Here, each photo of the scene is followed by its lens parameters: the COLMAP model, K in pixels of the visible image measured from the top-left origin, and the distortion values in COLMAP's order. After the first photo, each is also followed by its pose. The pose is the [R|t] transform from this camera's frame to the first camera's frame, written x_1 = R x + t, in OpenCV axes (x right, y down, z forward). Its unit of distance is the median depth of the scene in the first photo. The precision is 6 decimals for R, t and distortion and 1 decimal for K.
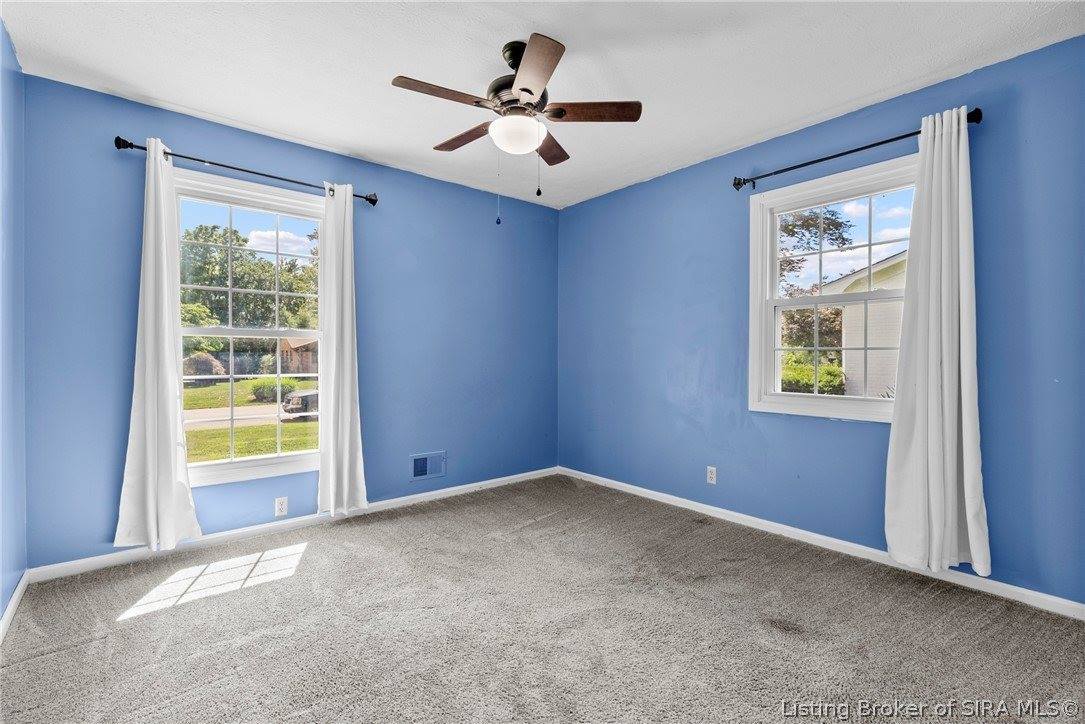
lens RADIAL K [[485.5, 0, 542.5], [0, 485.5, 362.0], [0, 0, 1]] dist [-0.004424, 0.000725]
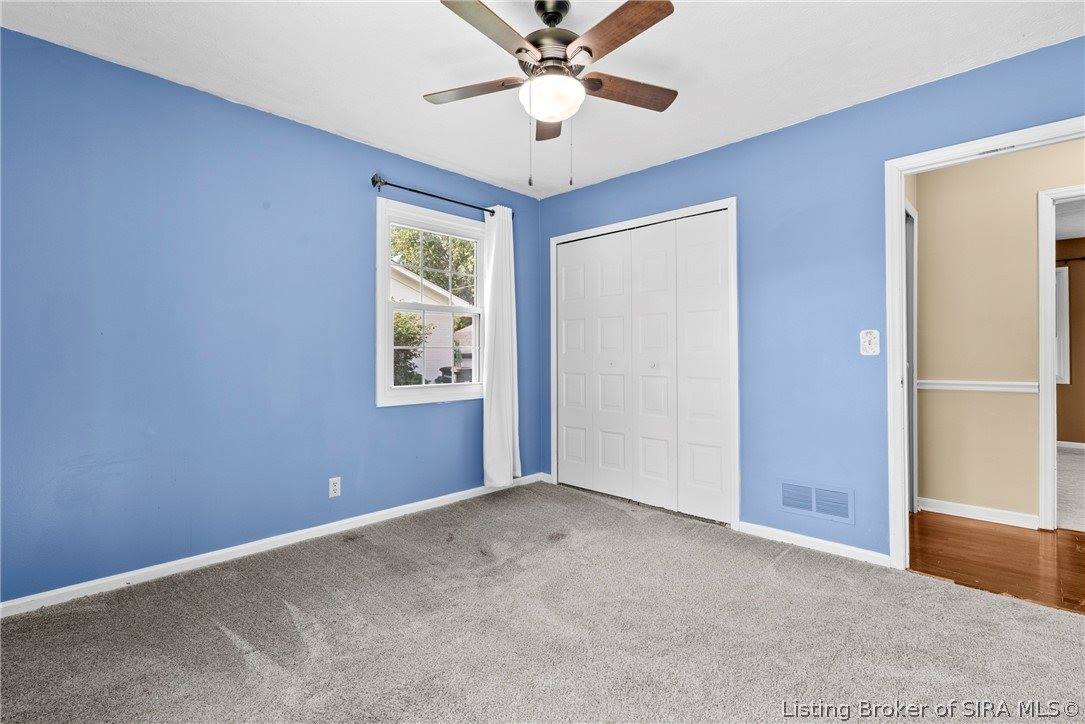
lens RADIAL K [[491.9, 0, 540.6], [0, 491.9, 351.2], [0, 0, 1]] dist [-0.003847, -0.000219]
pose [[-0.091677, 0.003213, 0.995784, -0.647002], [0.013643, 0.999905, -0.001970, -0.010615], [-0.995695, 0.013405, -0.091712, 0.776163]]
